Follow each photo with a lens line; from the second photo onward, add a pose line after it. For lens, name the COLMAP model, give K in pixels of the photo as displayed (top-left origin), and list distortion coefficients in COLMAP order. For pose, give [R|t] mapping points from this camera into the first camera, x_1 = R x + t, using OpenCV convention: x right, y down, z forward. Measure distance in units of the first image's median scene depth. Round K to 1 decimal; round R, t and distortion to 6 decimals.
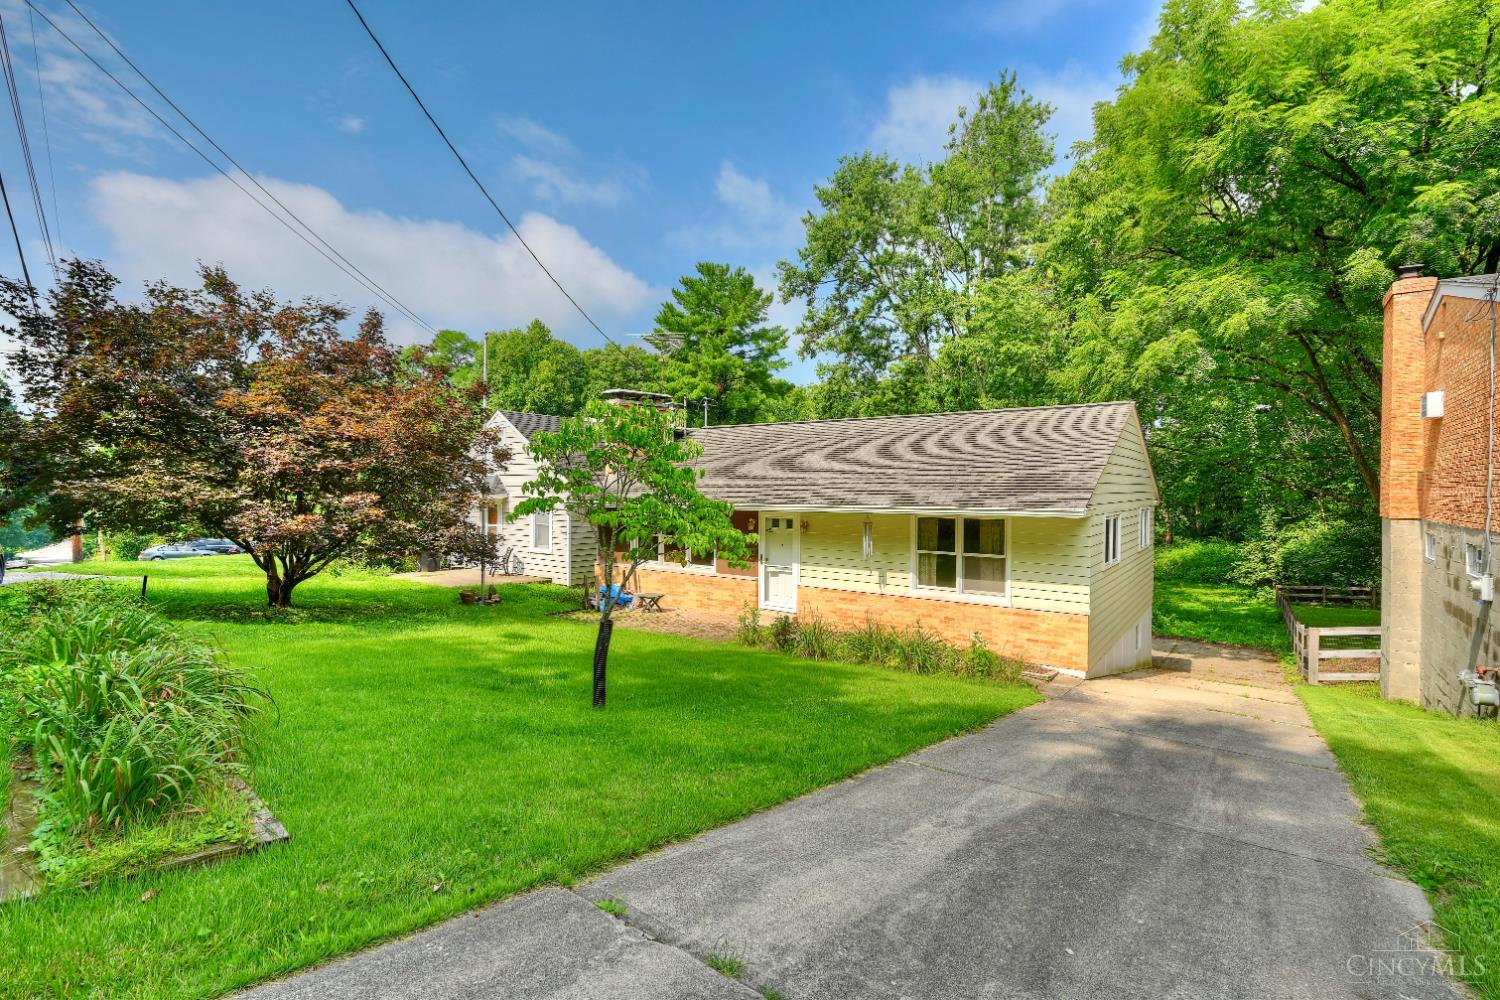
lens RADIAL K [[704.0, 0, 750.0], [0, 704.0, 500.0], [0, 0, 1]] dist [0.001206, 0.000124]
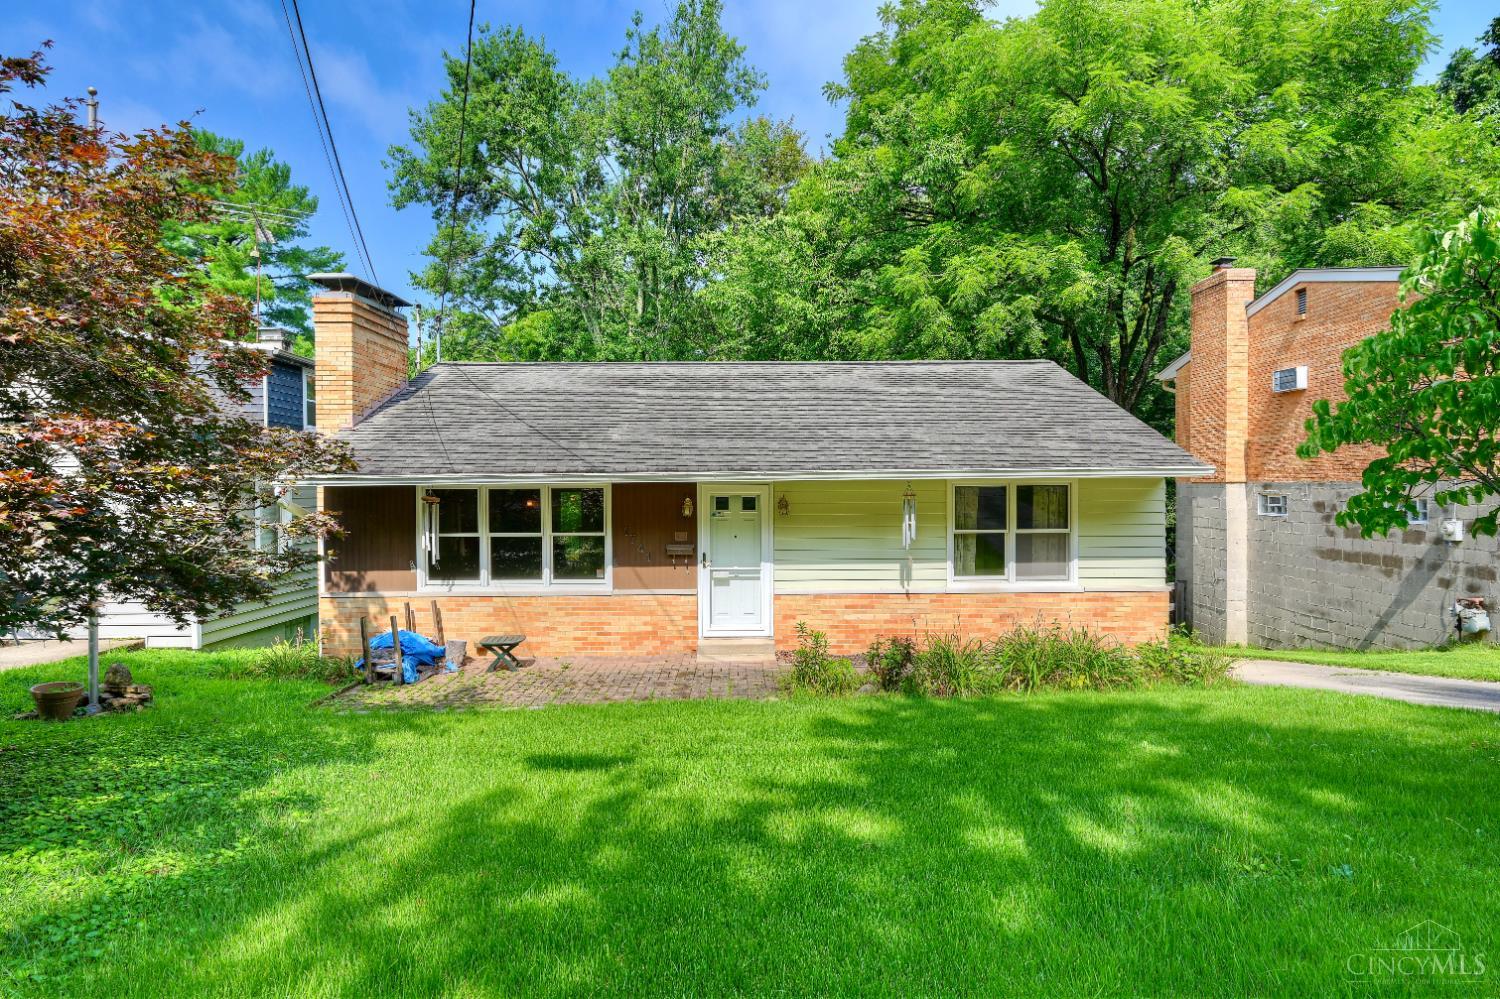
lens RADIAL K [[829.5, 0, 750.0], [0, 829.5, 499.5], [0, 0, 1]] dist [0.000822, 0.000341]
pose [[0.800137, -0.015864, 0.599607, -0.325939], [0.022030, 0.999753, -0.002948, 0.025811], [-0.599412, 0.015568, 0.800289, 0.297949]]
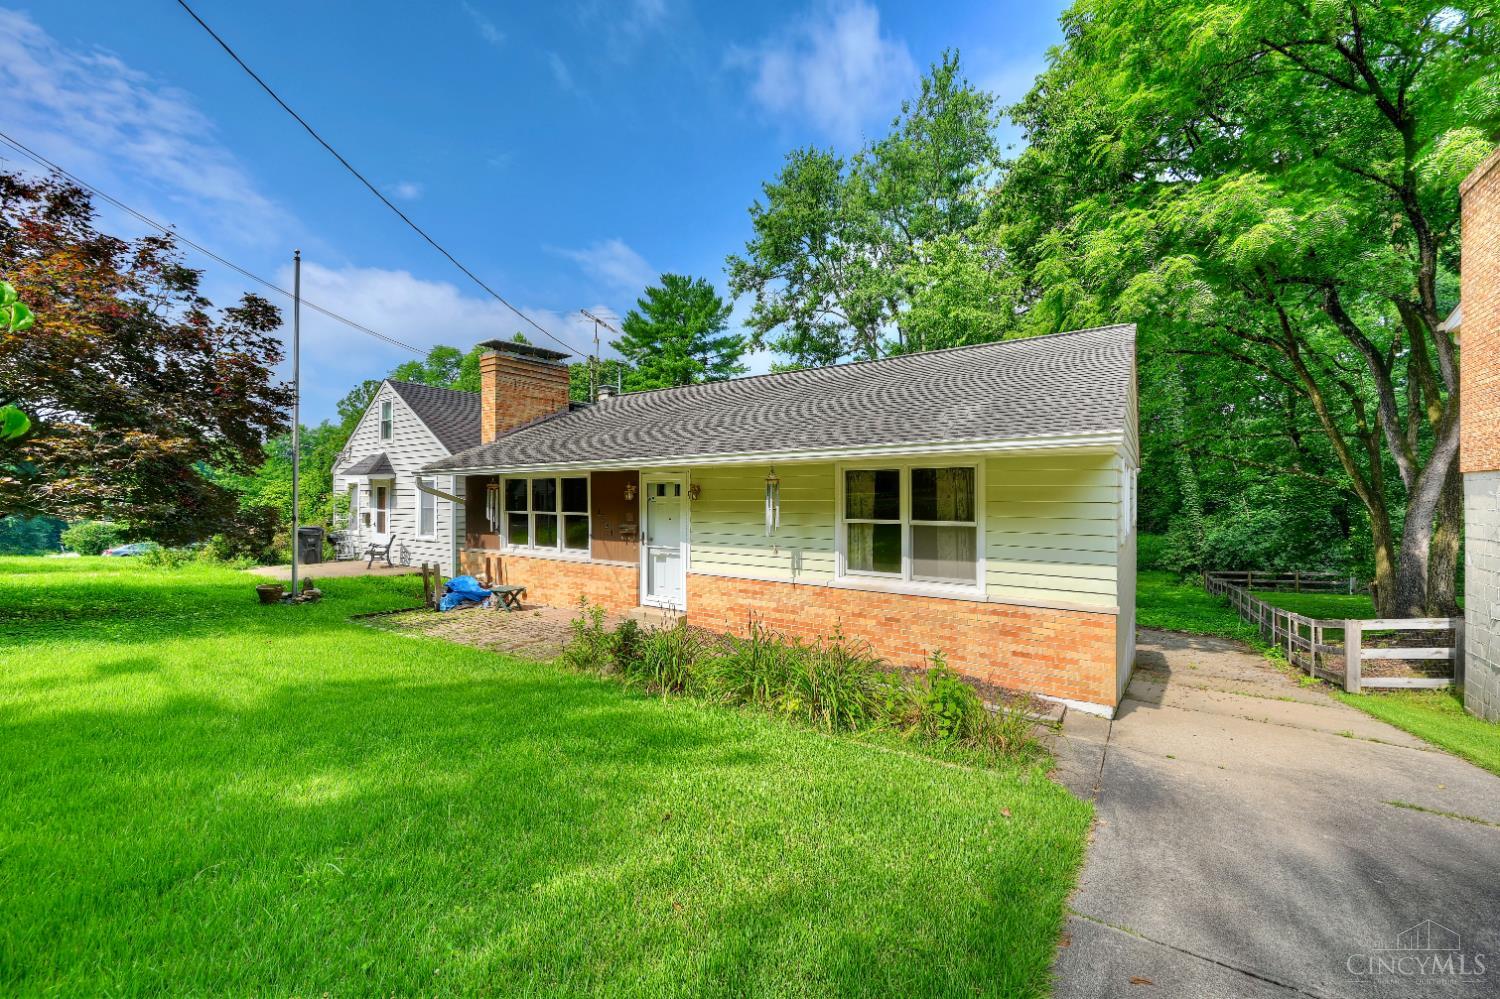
lens RADIAL K [[585.6, 0, 750.0], [0, 585.6, 499.5], [0, 0, 1]] dist [0.001230, 0.000032]
pose [[0.999642, -0.007448, 0.025696, 0.092196], [0.007748, 0.999903, -0.011617, 0.041178], [-0.025607, 0.011812, 0.999602, 0.305223]]
